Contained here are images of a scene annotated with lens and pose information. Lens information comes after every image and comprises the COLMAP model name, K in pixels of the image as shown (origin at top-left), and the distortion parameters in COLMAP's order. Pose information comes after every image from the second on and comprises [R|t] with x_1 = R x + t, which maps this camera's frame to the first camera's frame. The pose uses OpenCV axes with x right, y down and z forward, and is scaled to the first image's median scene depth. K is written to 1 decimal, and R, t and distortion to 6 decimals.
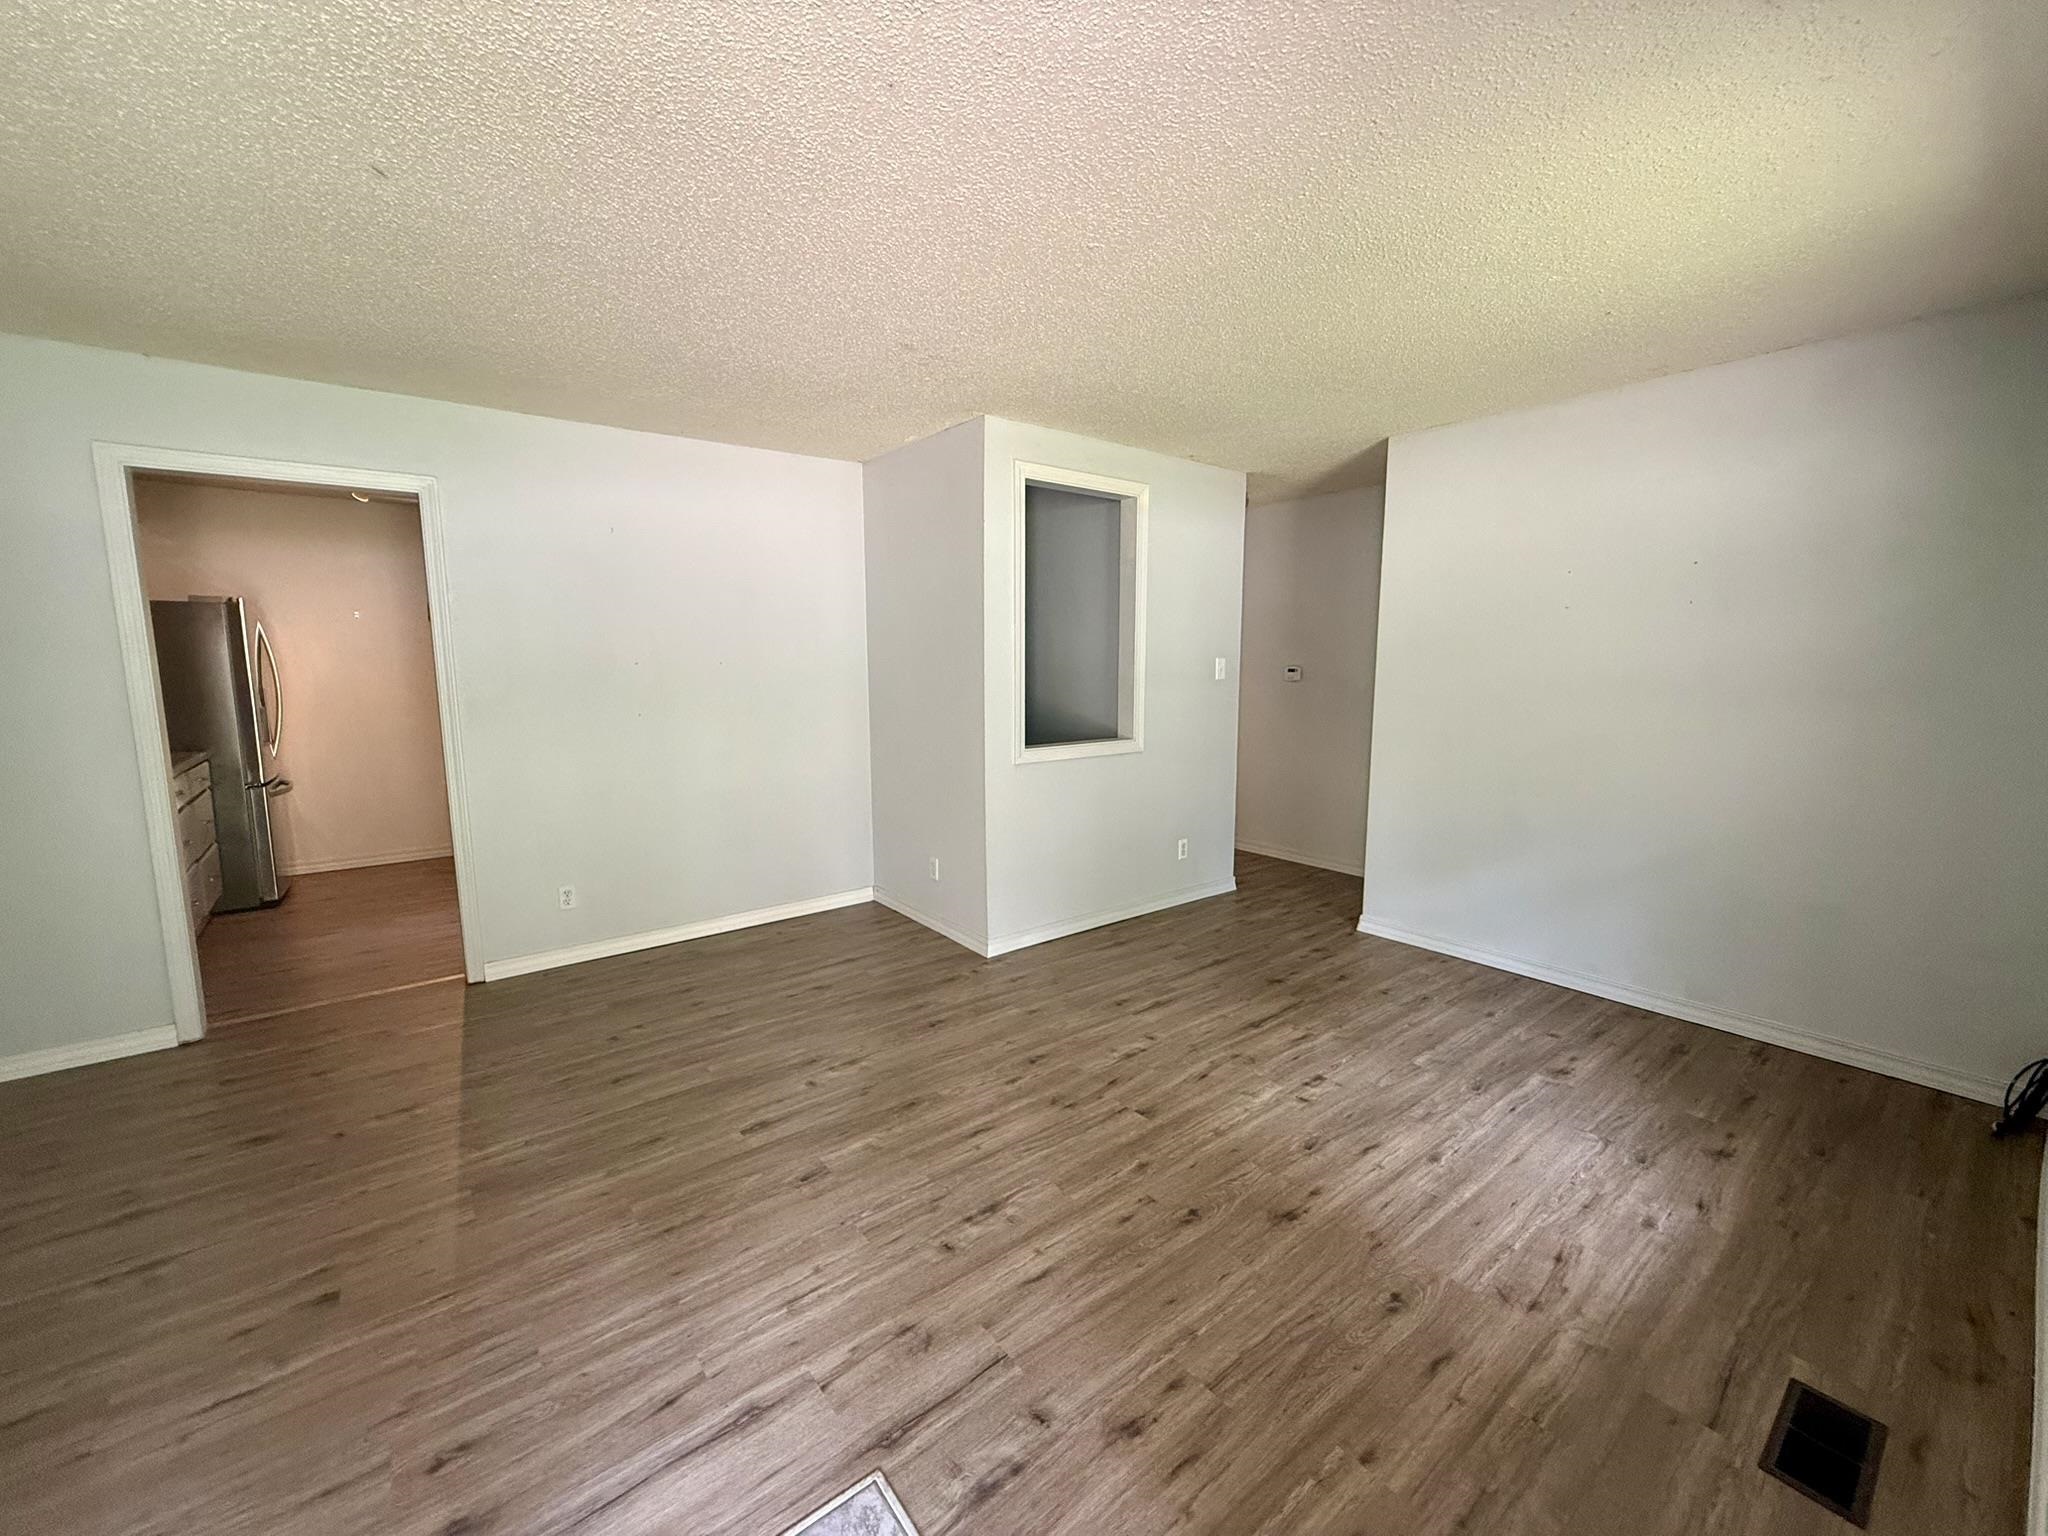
lens RADIAL K [[817.8, 0, 1023.1], [0, 817.8, 763.9], [0, 0, 1]] dist [-0.000204, -0.000196]
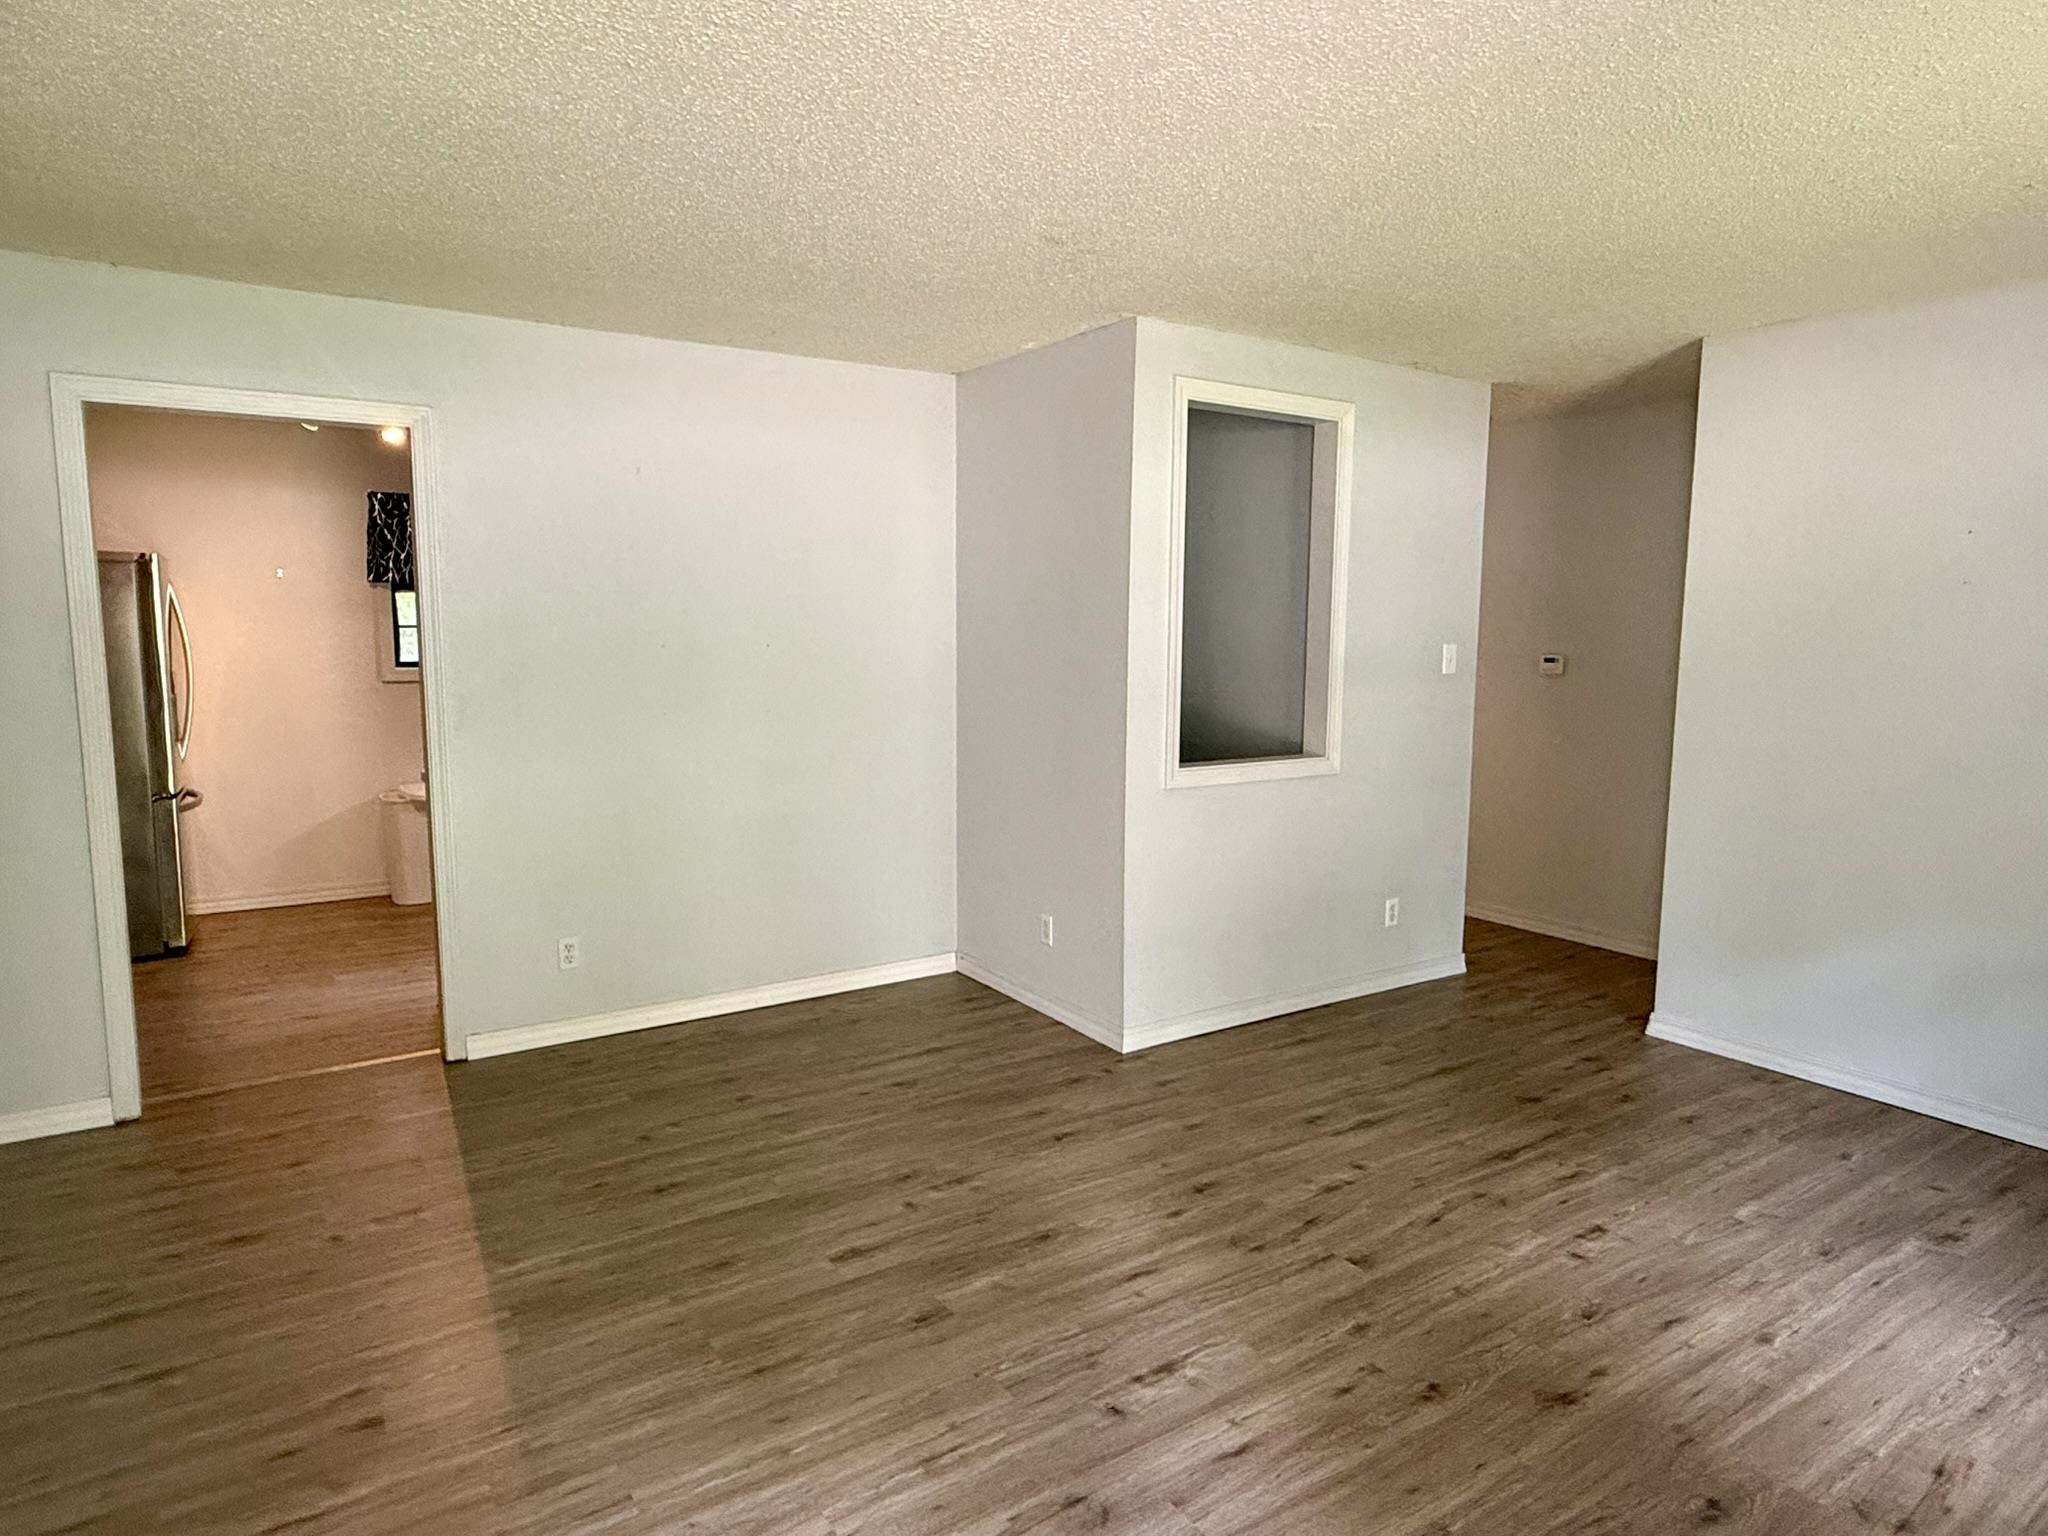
lens RADIAL K [[1207.4, 0, 1024.0], [0, 1207.4, 768.0], [0, 0, 1]] dist [-0.000765, -0.001314]
pose [[0.996817, 0.017689, -0.077742, -0.072214], [-0.018569, 0.999771, -0.010610, -0.006246], [0.077537, 0.012020, 0.996917, -0.117814]]
